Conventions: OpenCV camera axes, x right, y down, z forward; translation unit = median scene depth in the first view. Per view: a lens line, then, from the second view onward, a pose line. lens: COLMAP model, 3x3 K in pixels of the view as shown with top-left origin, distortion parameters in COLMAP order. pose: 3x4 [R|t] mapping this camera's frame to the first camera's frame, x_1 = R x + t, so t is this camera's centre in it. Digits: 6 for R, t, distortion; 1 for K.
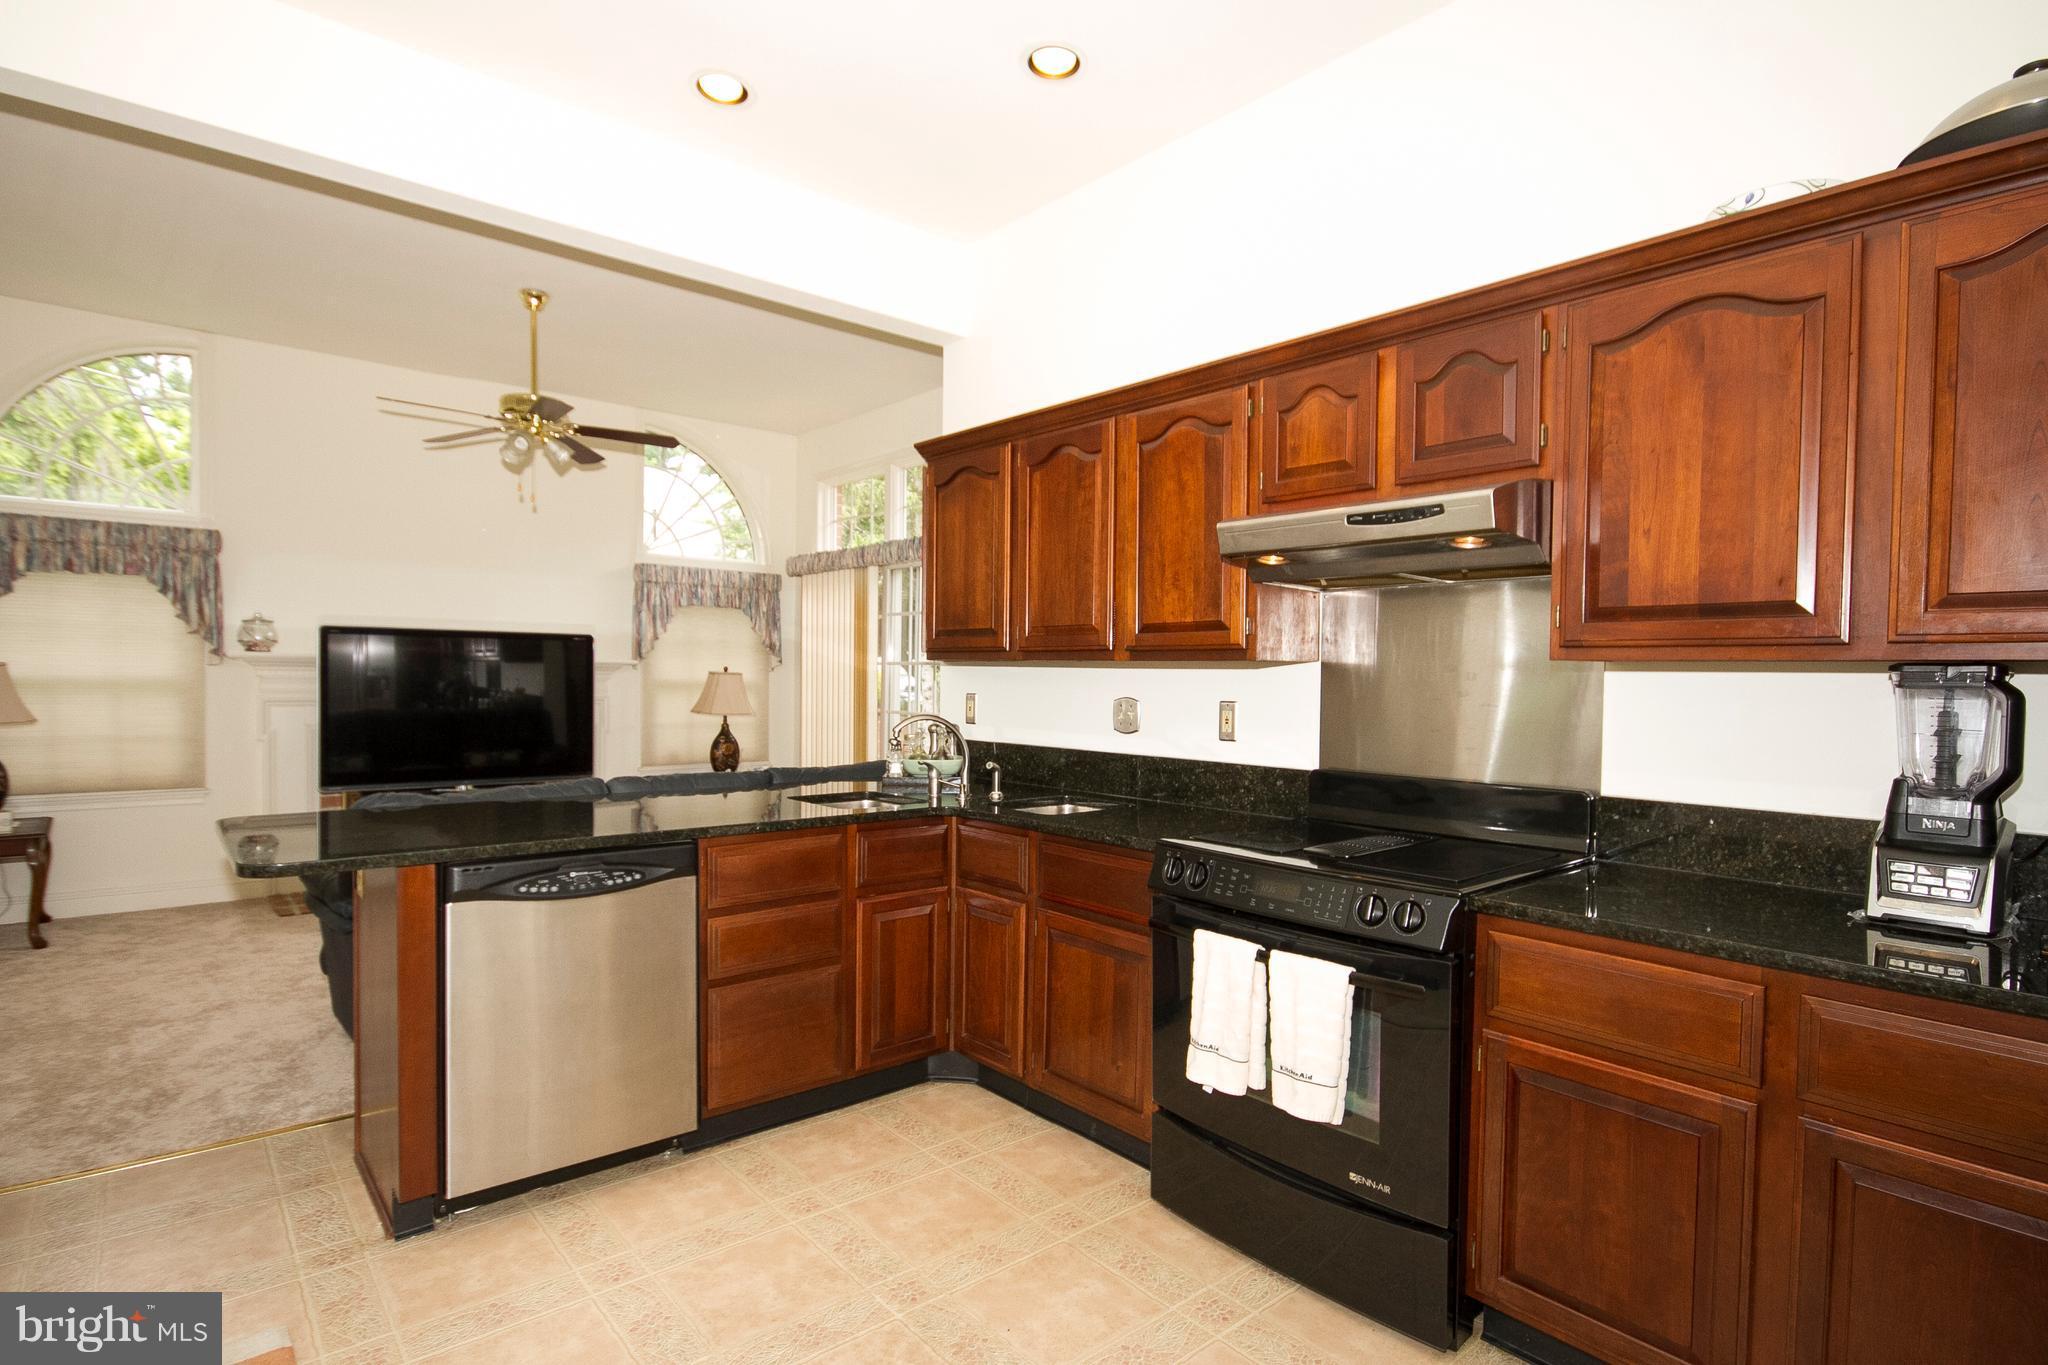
lens RADIAL K [[1045.3, 0, 1024.4], [0, 1045.3, 702.0], [0, 0, 1]] dist [-0.001402, -0.000127]
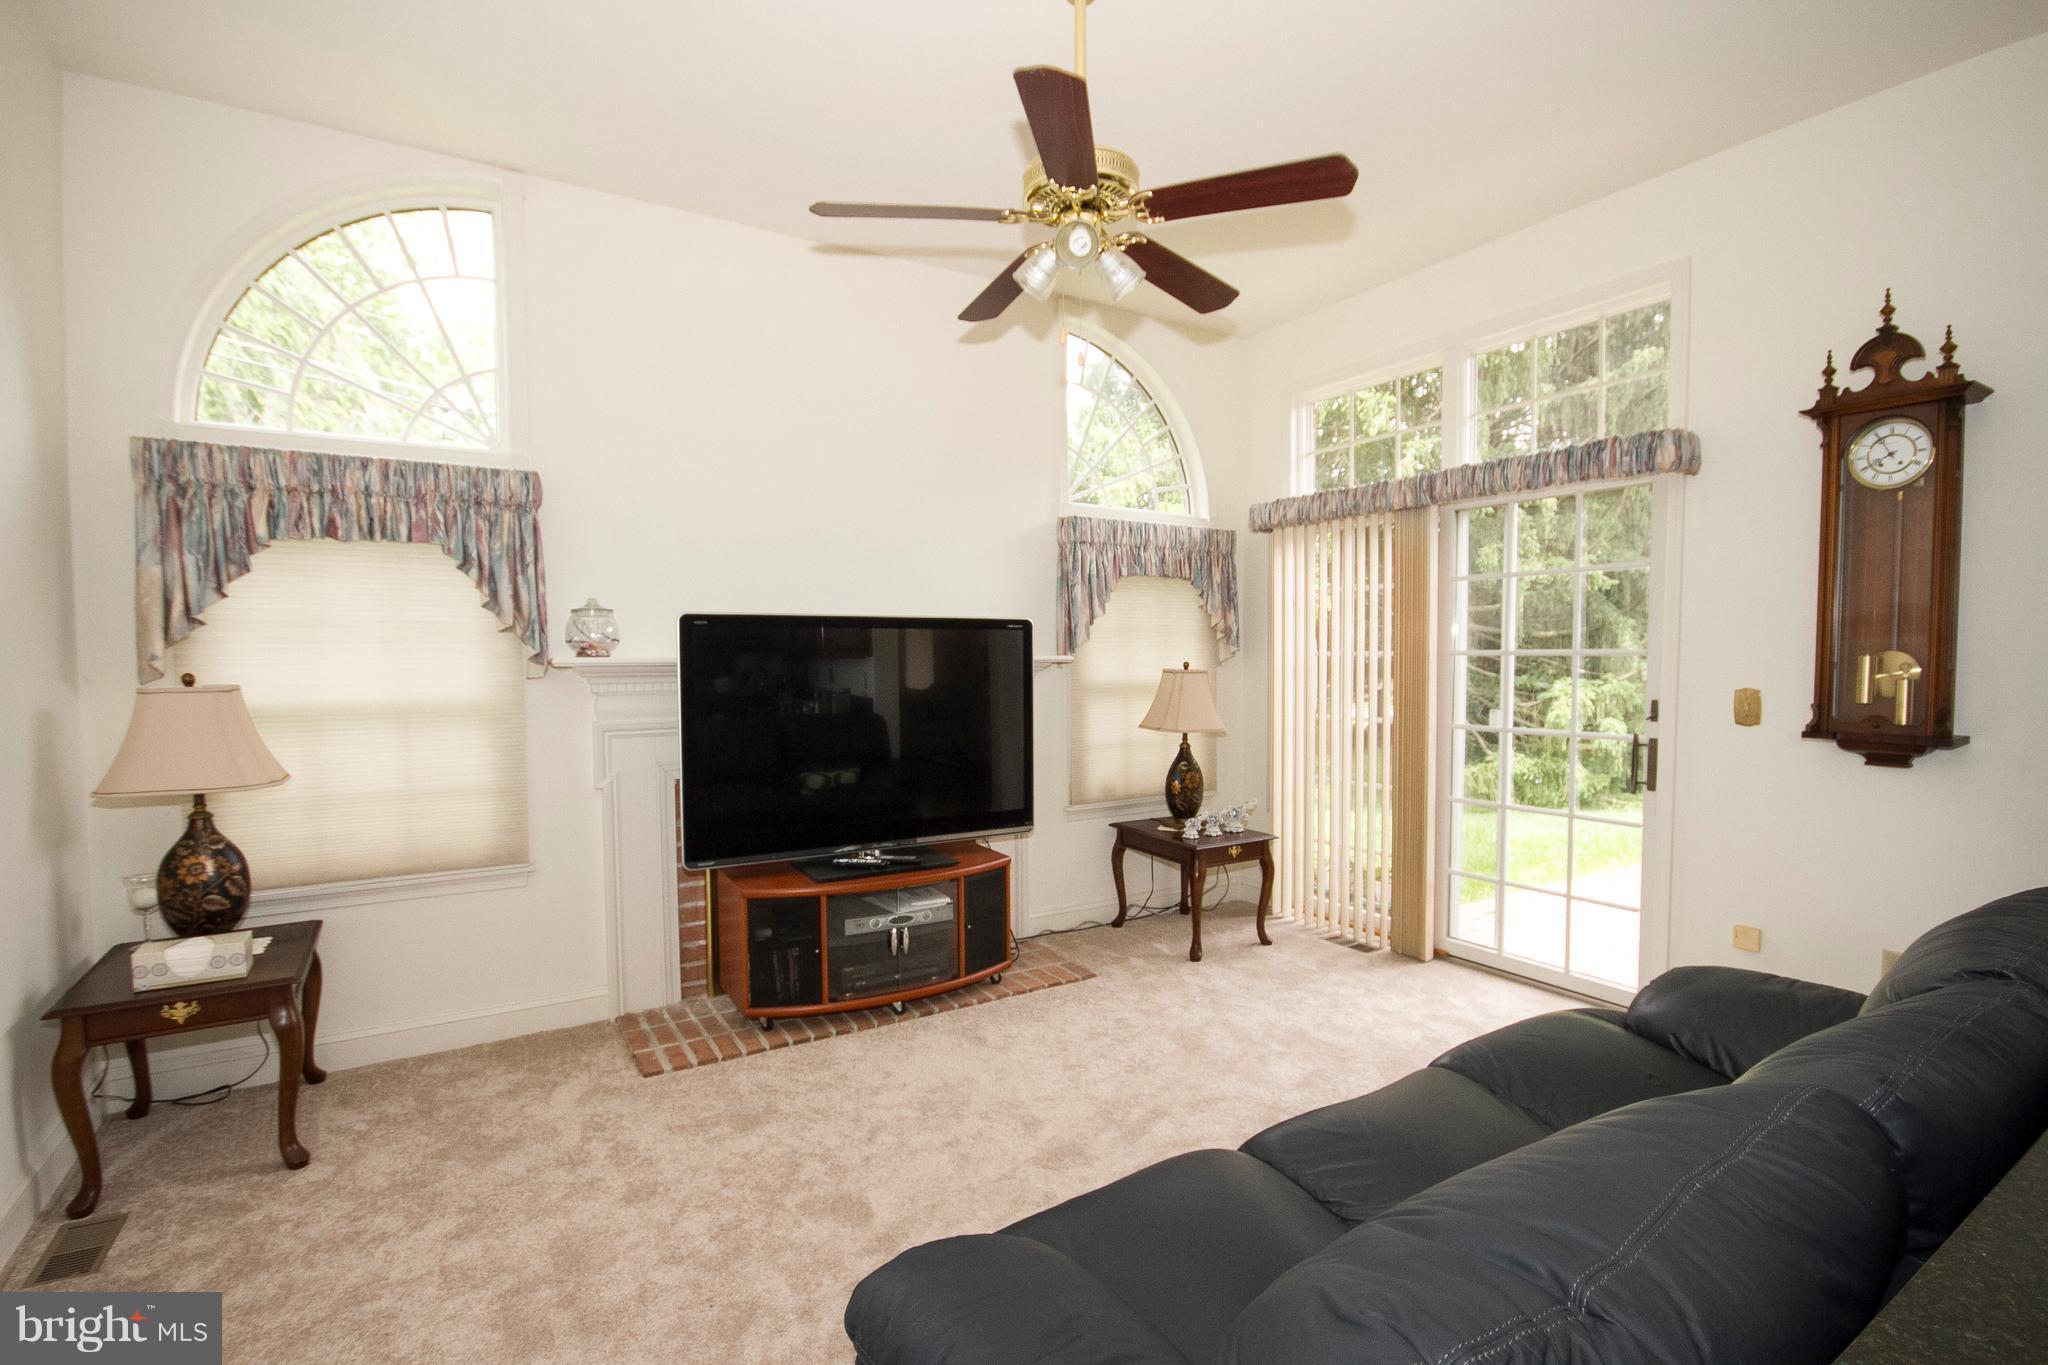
lens RADIAL K [[900.5, 0, 1007.0], [0, 900.5, 691.0], [0, 0, 1]] dist [-0.014881, -0.000657]
pose [[0.989302, -0.014503, -0.145161, -0.447612], [0.016655, 0.999769, 0.013619, -0.034125], [0.144929, -0.015891, 0.989314, 0.541688]]
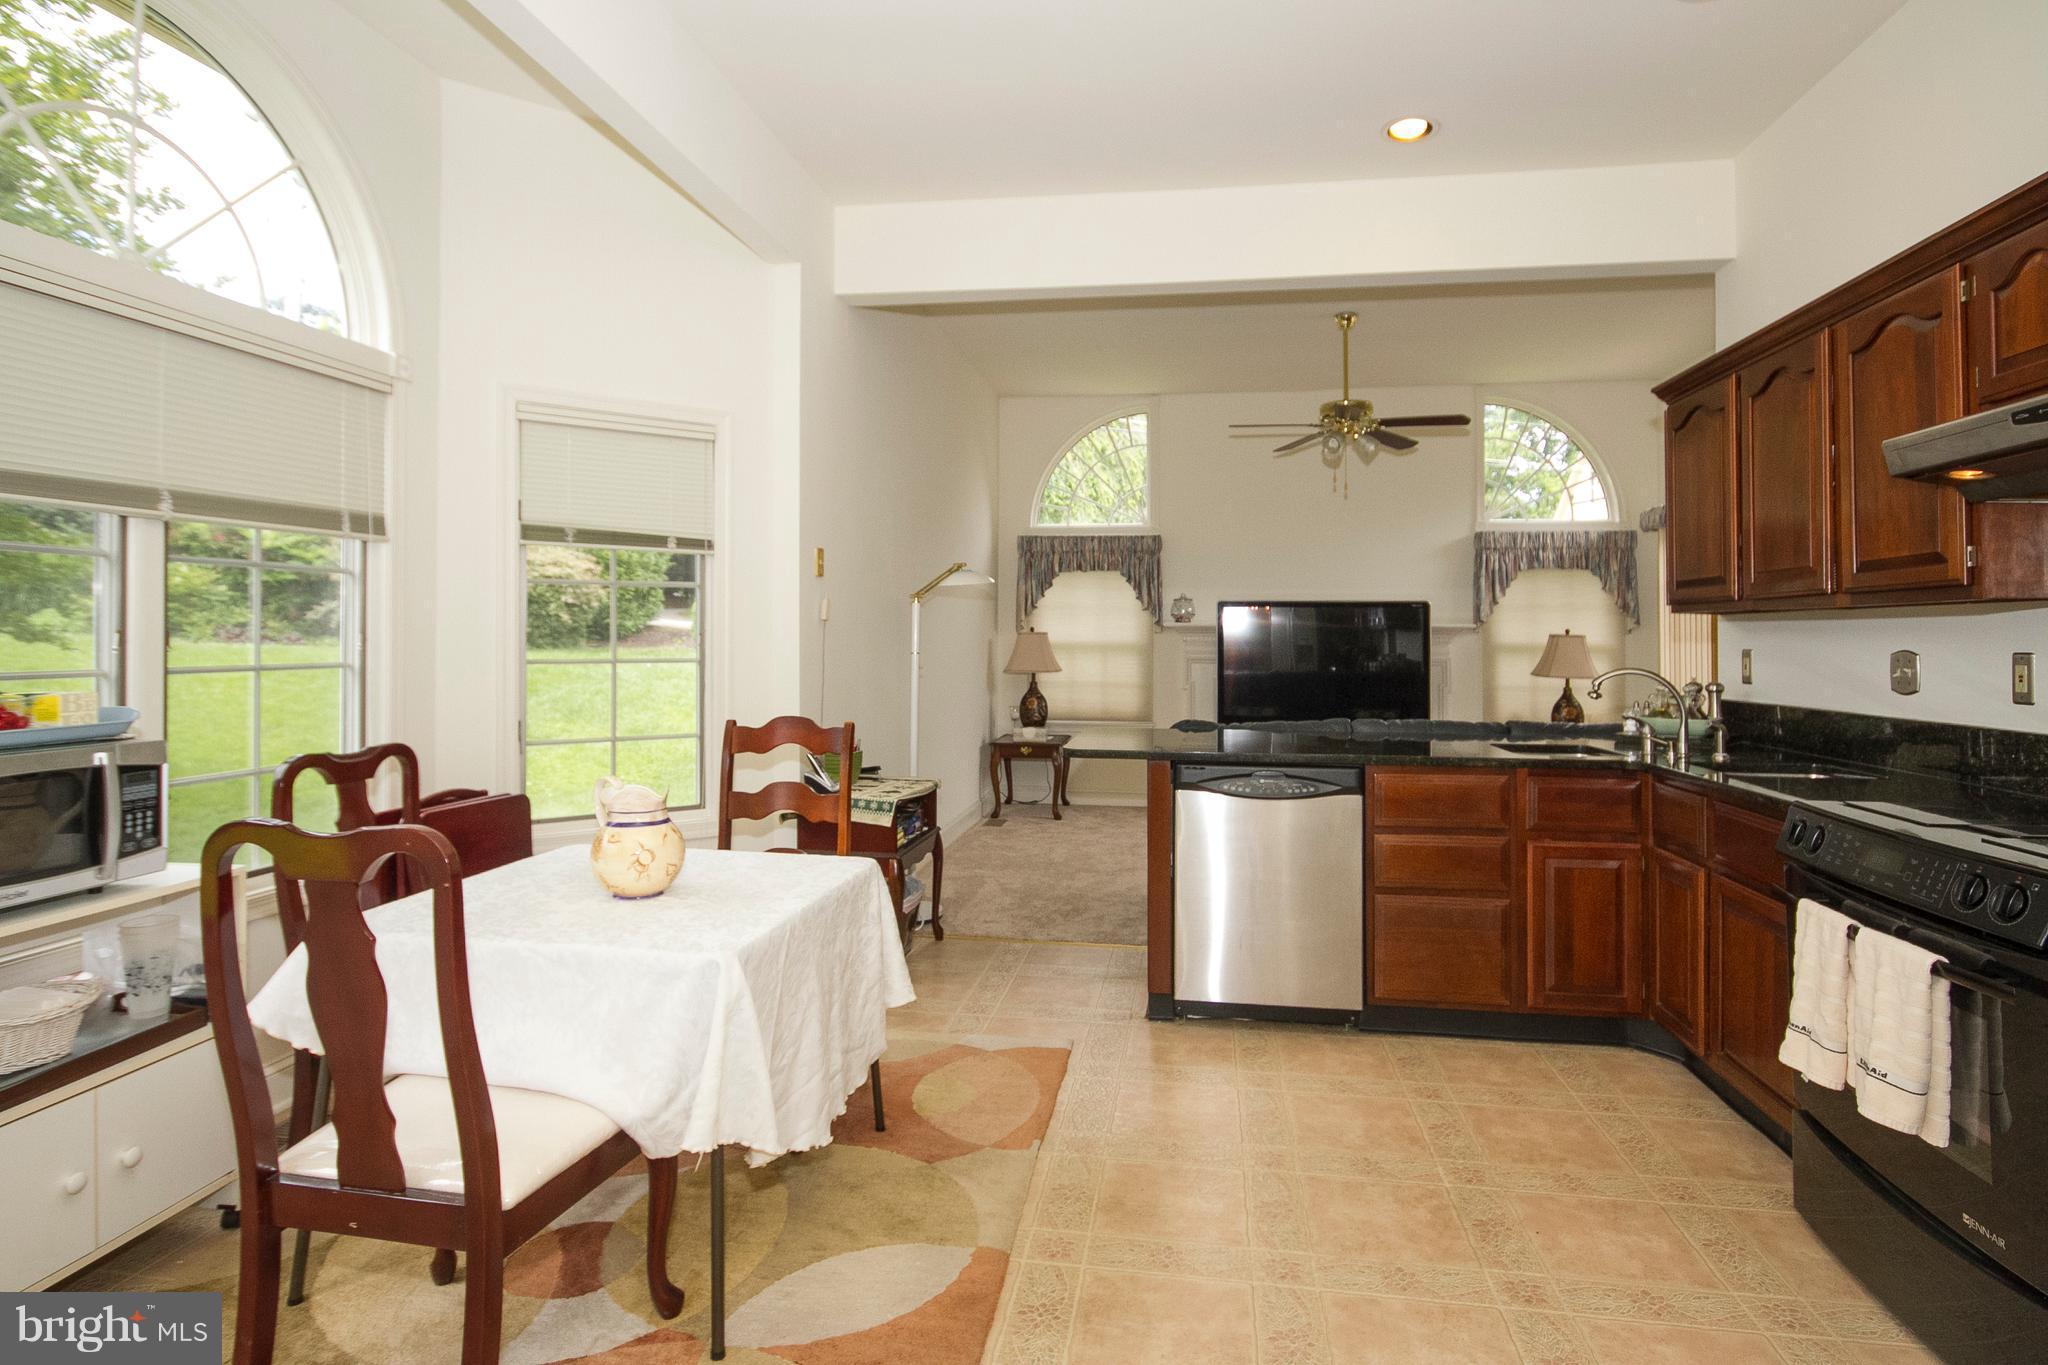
lens RADIAL K [[1045.3, 0, 1017.2], [0, 1045.3, 634.5], [0, 0, 1]] dist [-0.001402, -0.000127]
pose [[0.650107, -0.011423, -0.759757, 0.174195], [-0.016706, 0.999430, -0.029321, 0.012077], [0.759659, 0.031754, 0.649546, -0.043338]]
